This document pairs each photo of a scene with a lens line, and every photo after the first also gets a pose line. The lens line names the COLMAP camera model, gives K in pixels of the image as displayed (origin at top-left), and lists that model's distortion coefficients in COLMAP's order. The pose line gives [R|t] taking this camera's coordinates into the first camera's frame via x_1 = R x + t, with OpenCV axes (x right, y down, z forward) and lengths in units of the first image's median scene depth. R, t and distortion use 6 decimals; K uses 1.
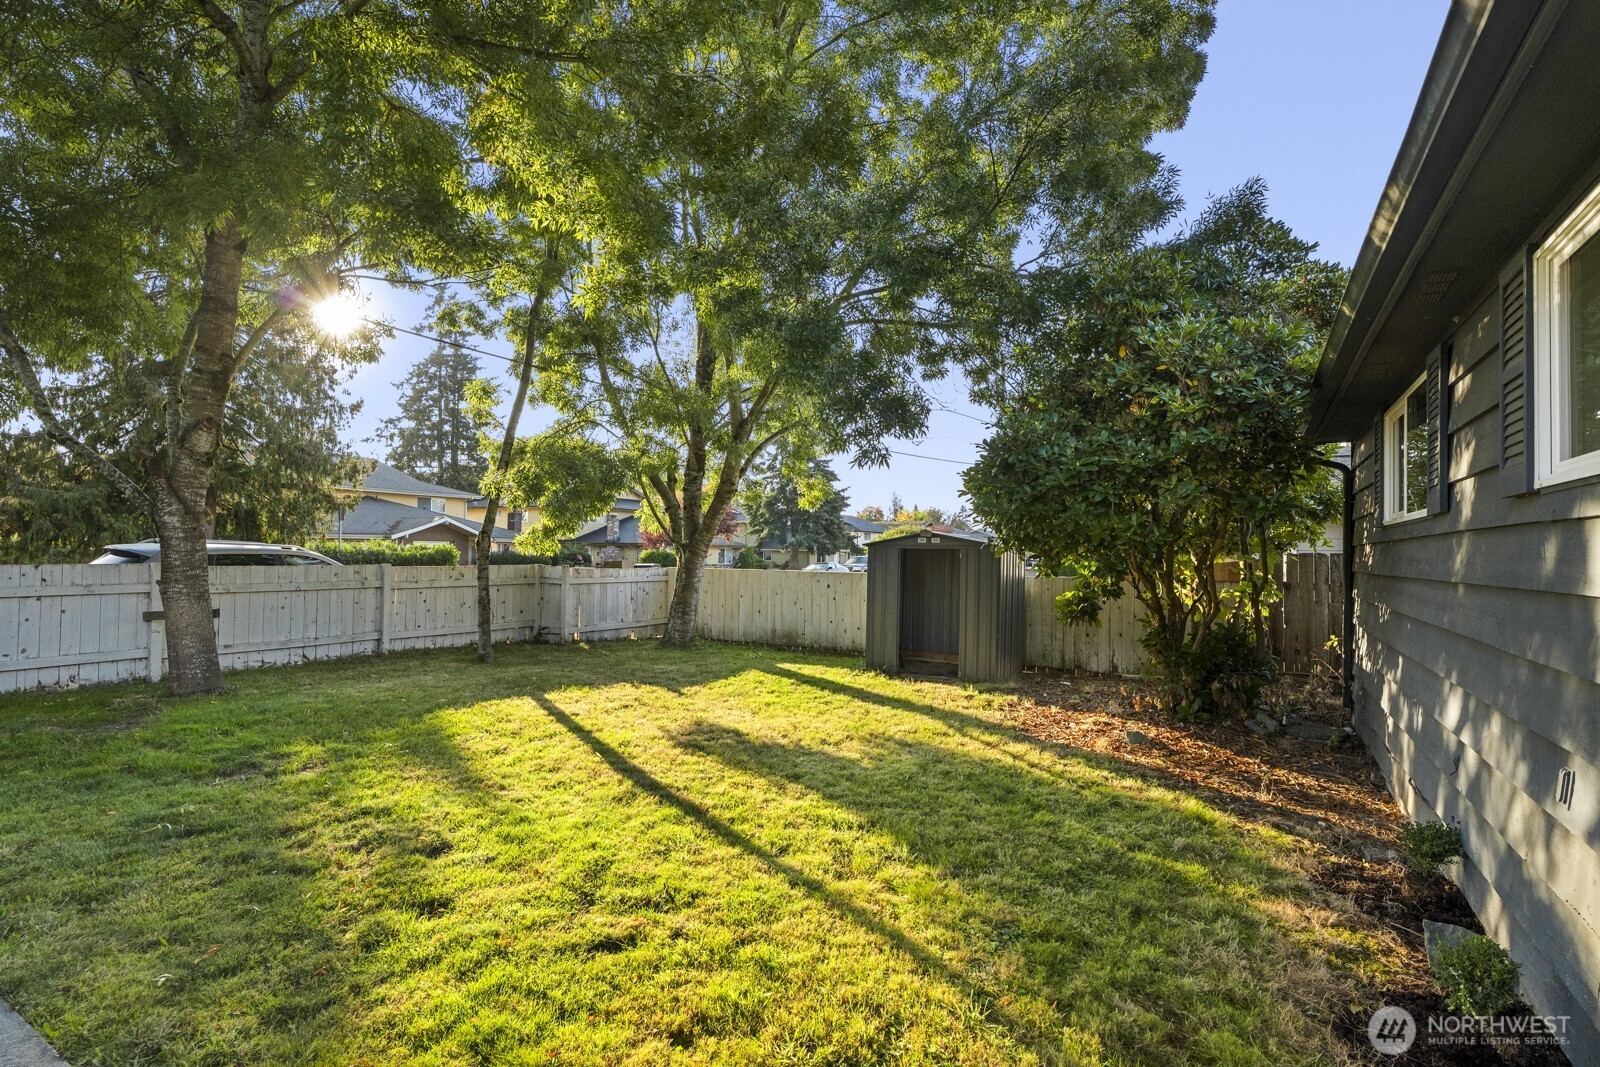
lens RADIAL K [[746.5, 0, 798.6], [0, 746.5, 538.1], [0, 0, 1]] dist [0.001327, 0.001225]
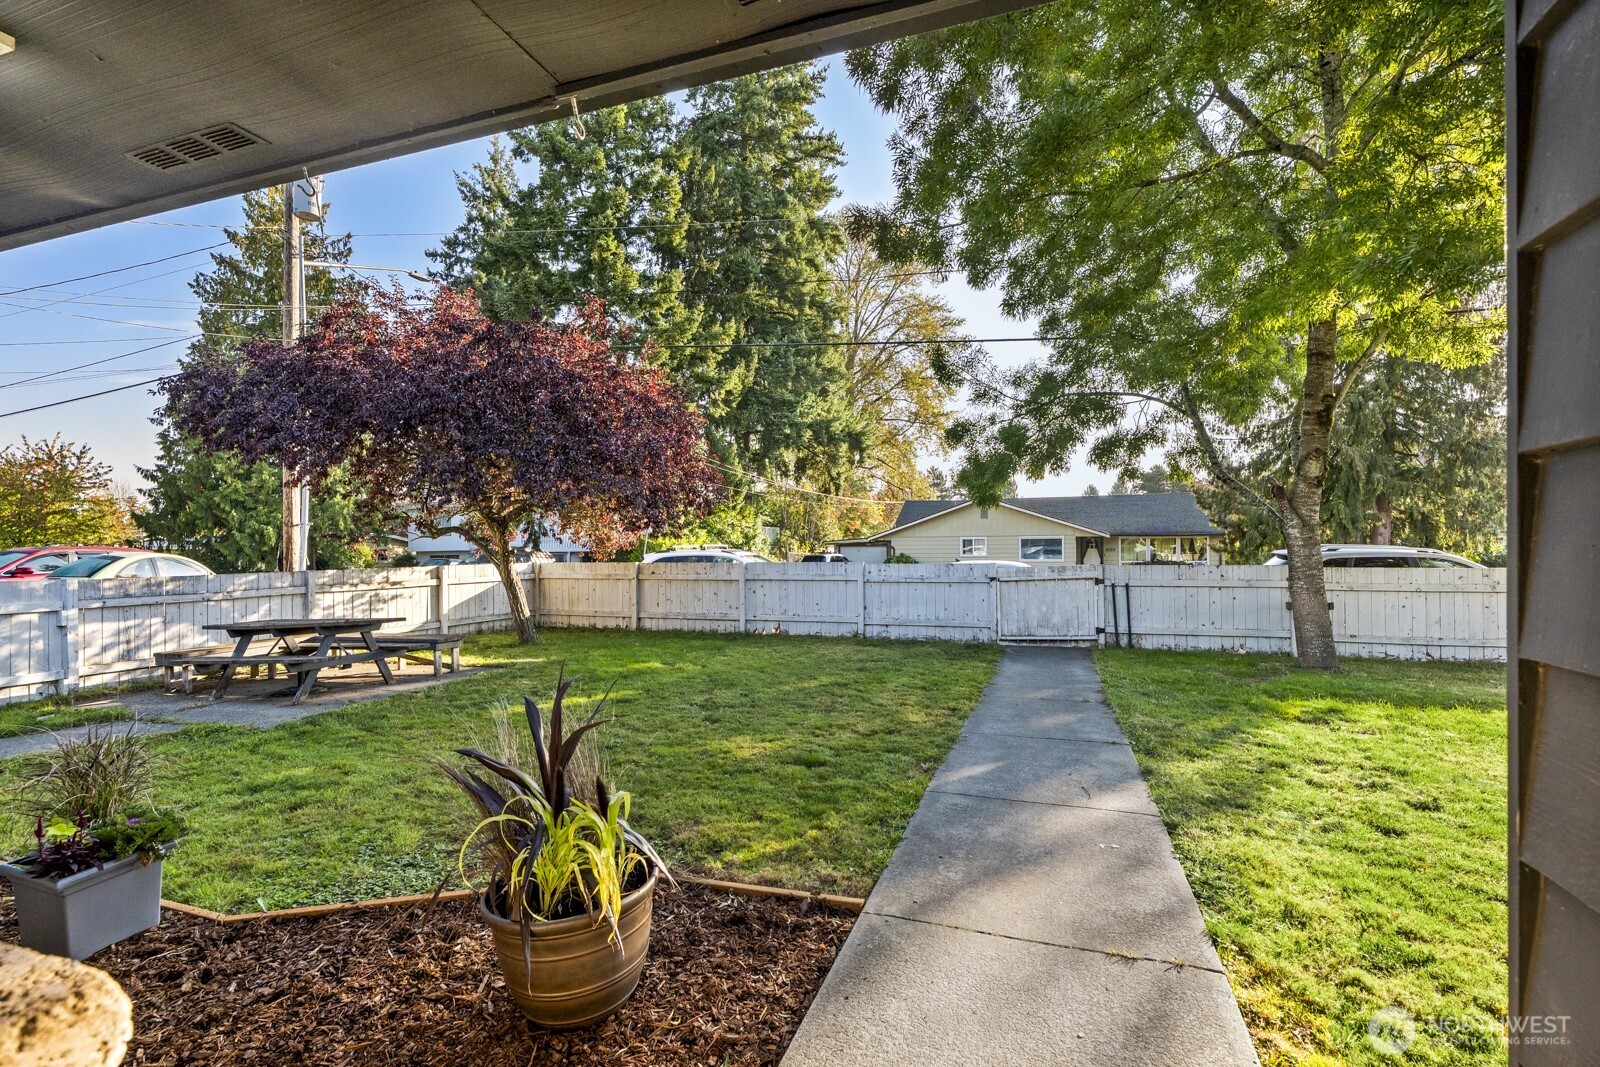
lens RADIAL K [[746.5, 0, 798.6], [0, 746.5, 538.1], [0, 0, 1]] dist [0.001327, 0.001225]
pose [[0.210581, -0.027788, -0.977181, 0.241907], [0.025934, 0.999403, -0.022831, -0.005650], [0.977232, -0.020535, 0.211176, -0.111709]]
